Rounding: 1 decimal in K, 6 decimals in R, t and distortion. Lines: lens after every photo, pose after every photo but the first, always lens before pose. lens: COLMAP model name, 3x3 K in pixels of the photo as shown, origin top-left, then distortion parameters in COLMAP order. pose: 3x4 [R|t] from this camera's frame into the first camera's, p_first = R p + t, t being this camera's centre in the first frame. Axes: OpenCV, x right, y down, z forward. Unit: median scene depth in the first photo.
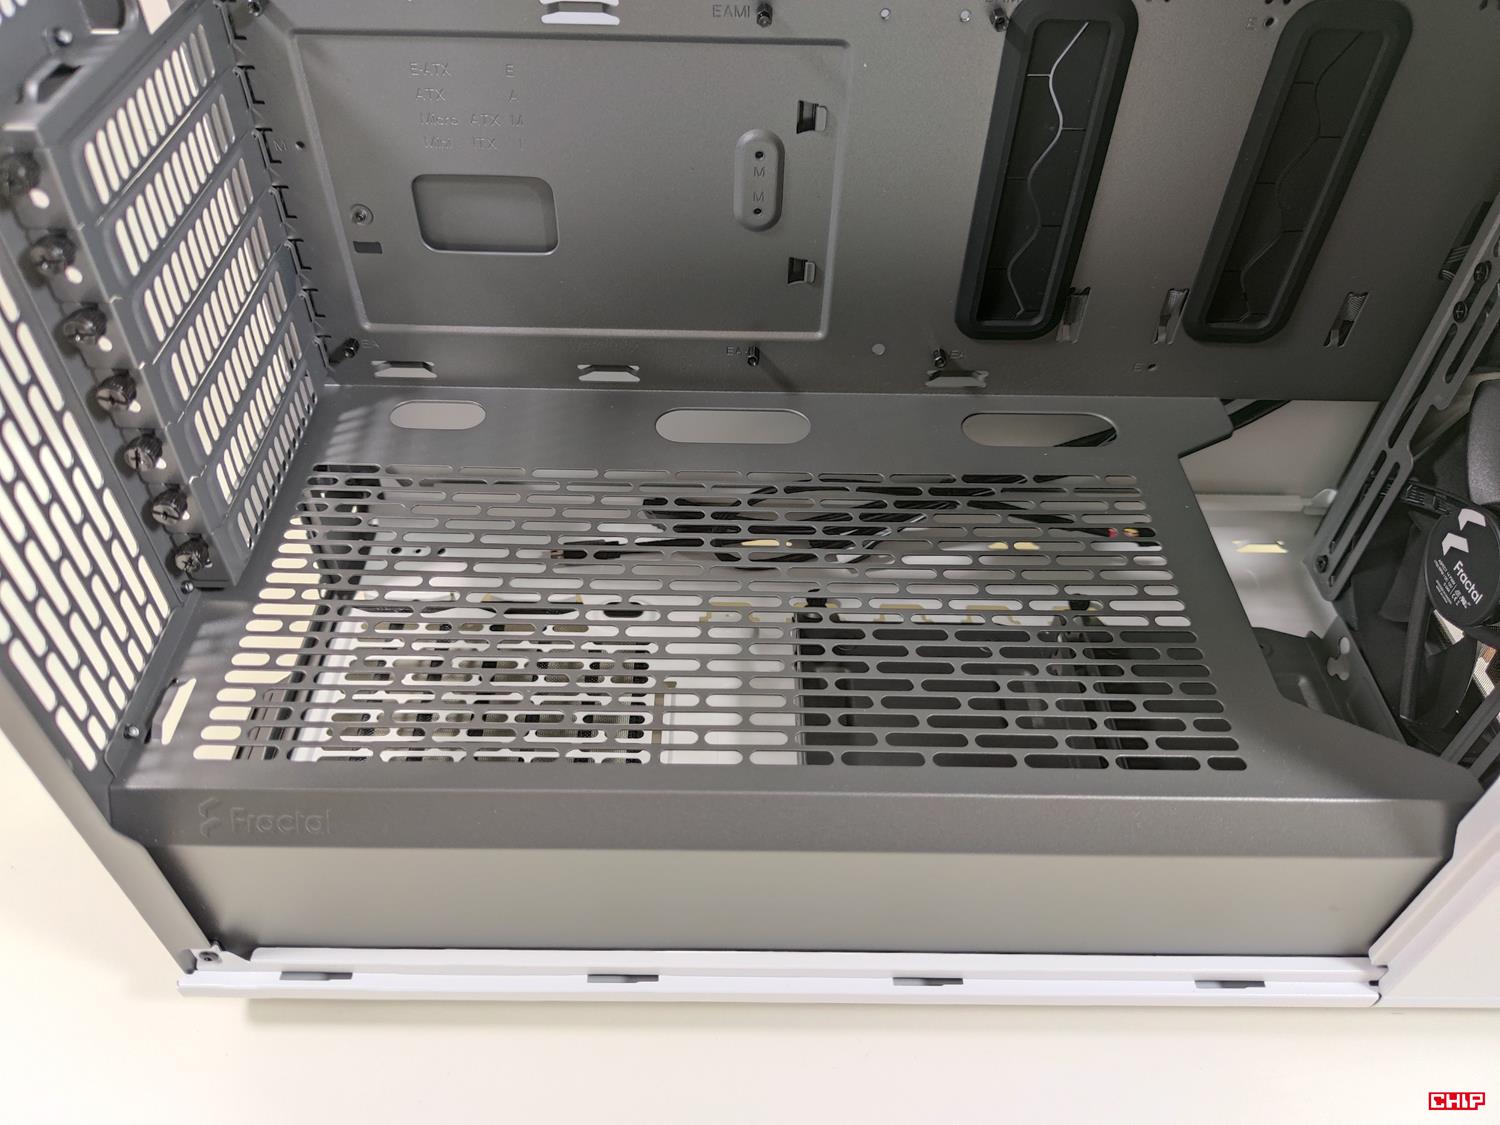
lens RADIAL K [[1104.6, 0, 749.9], [0, 1104.6, 575.1], [0, 0, 1]] dist [0.068934, -0.109702]
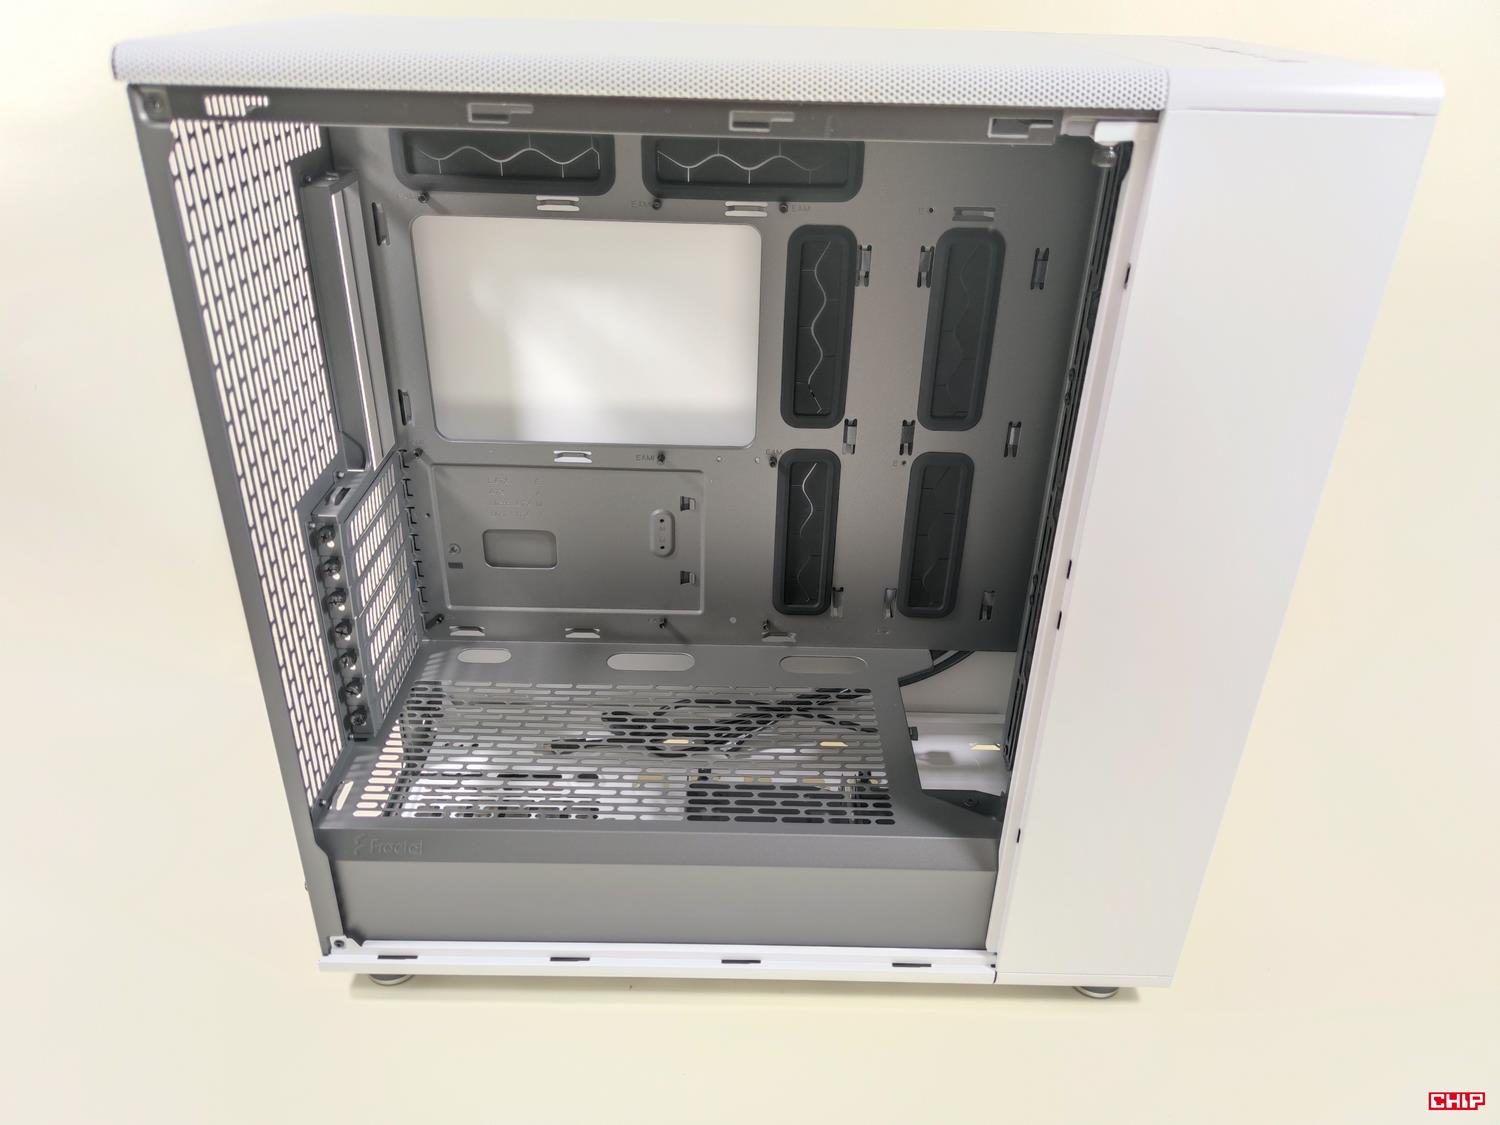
lens RADIAL K [[1104.6, 0, 749.9], [0, 1104.6, 575.1], [0, 0, 1]] dist [0.068934, -0.109702]
pose [[0.999977, 0.004697, -0.004910, 0.167252], [-0.005876, 0.960678, -0.277604, 0.245947], [0.003413, 0.277626, 0.960683, -0.816494]]
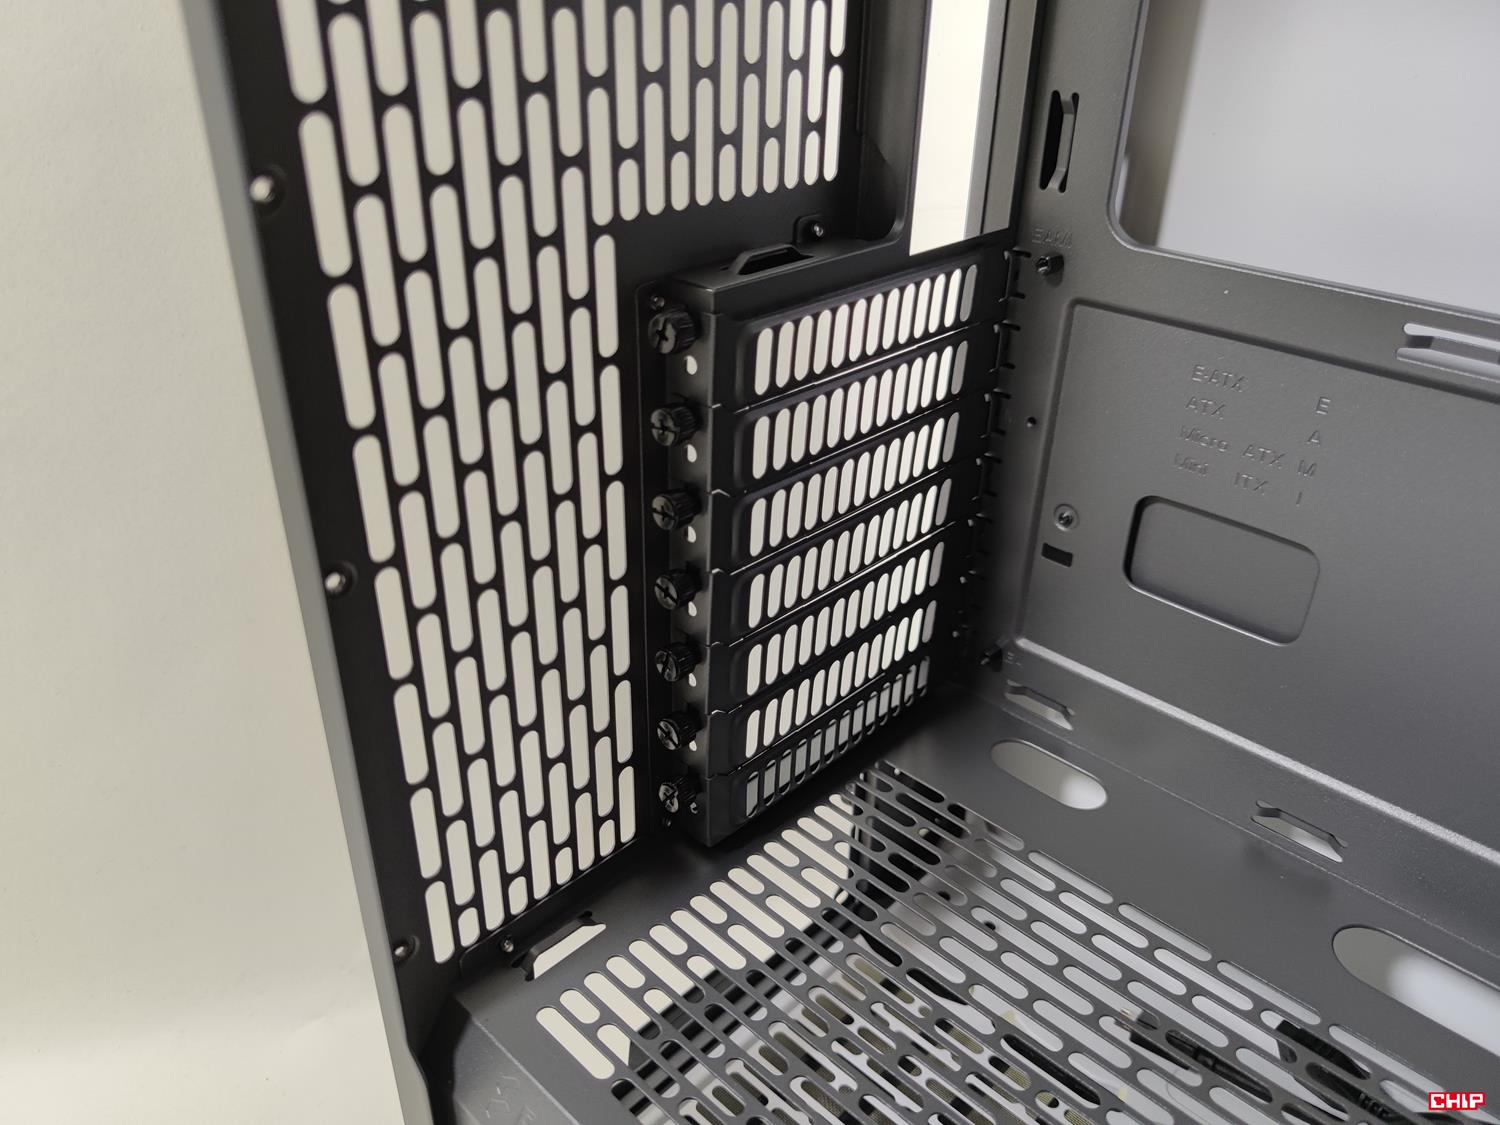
lens RADIAL K [[1122.3, 0, 744.8], [0, 1122.3, 557.1], [0, 0, 1]] dist [0.002657, -0.000100]
pose [[0.717921, 0.328245, -0.613876, -0.002881], [-0.501483, 0.855490, -0.129040, -0.074696], [0.482809, 0.400489, 0.778784, 0.259905]]
